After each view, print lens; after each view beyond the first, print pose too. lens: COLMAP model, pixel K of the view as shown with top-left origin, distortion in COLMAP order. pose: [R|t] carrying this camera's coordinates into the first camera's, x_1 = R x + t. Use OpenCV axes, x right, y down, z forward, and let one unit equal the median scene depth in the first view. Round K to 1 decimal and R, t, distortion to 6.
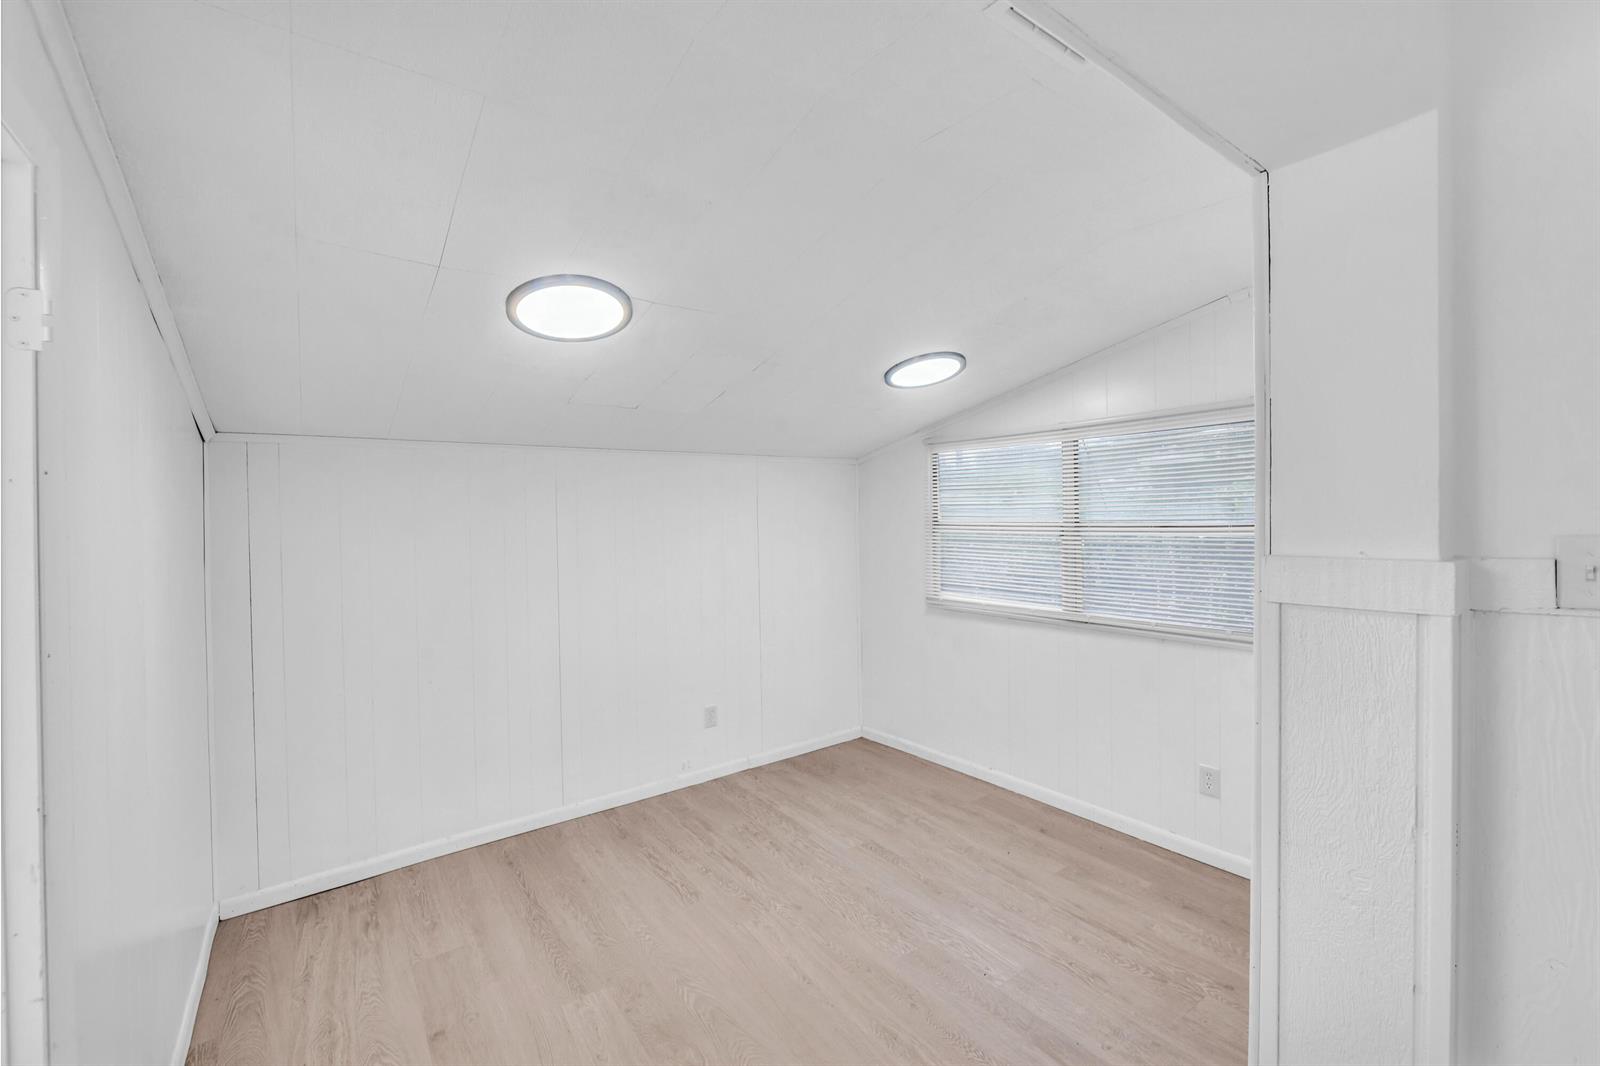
lens RADIAL K [[683.0, 0, 803.6], [0, 683.0, 505.1], [0, 0, 1]] dist [-0.003485, -0.000315]
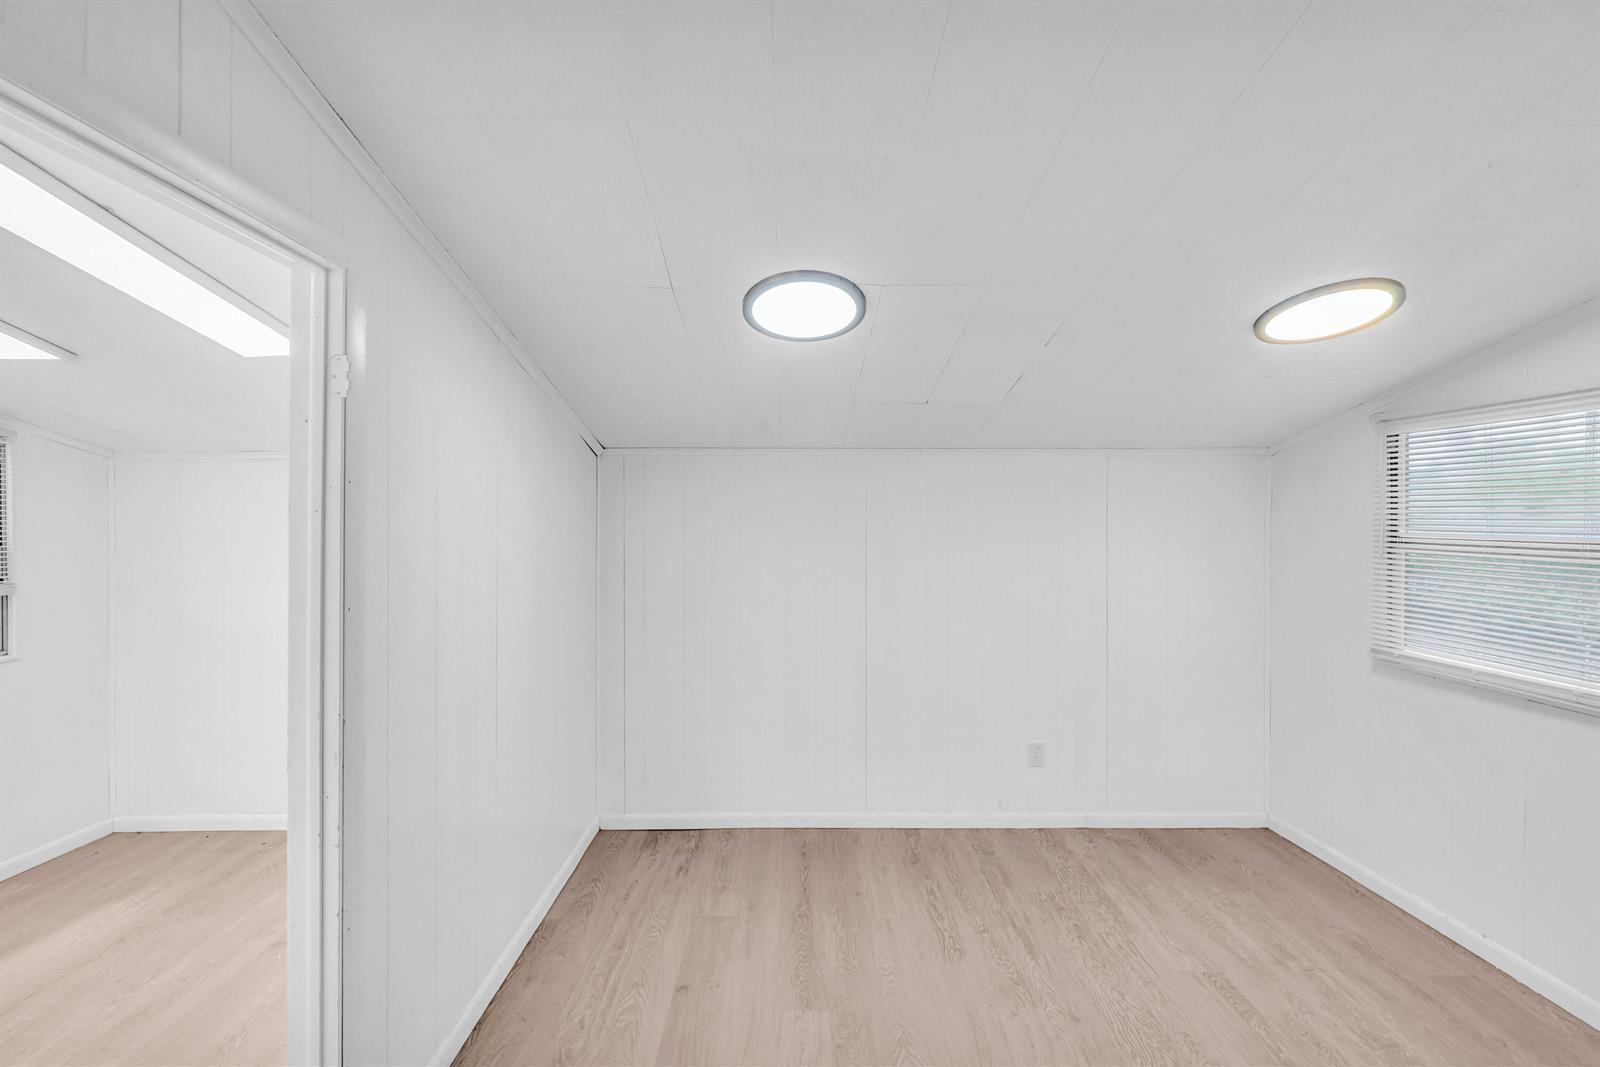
lens RADIAL K [[705.5, 0, 793.4], [0, 705.5, 510.5], [0, 0, 1]] dist [-0.002994, -0.000146]
pose [[0.798694, 0.011214, -0.601633, 0.175255], [-0.008589, 0.999937, 0.007236, -0.002275], [0.601676, -0.000612, 0.798740, 0.123310]]
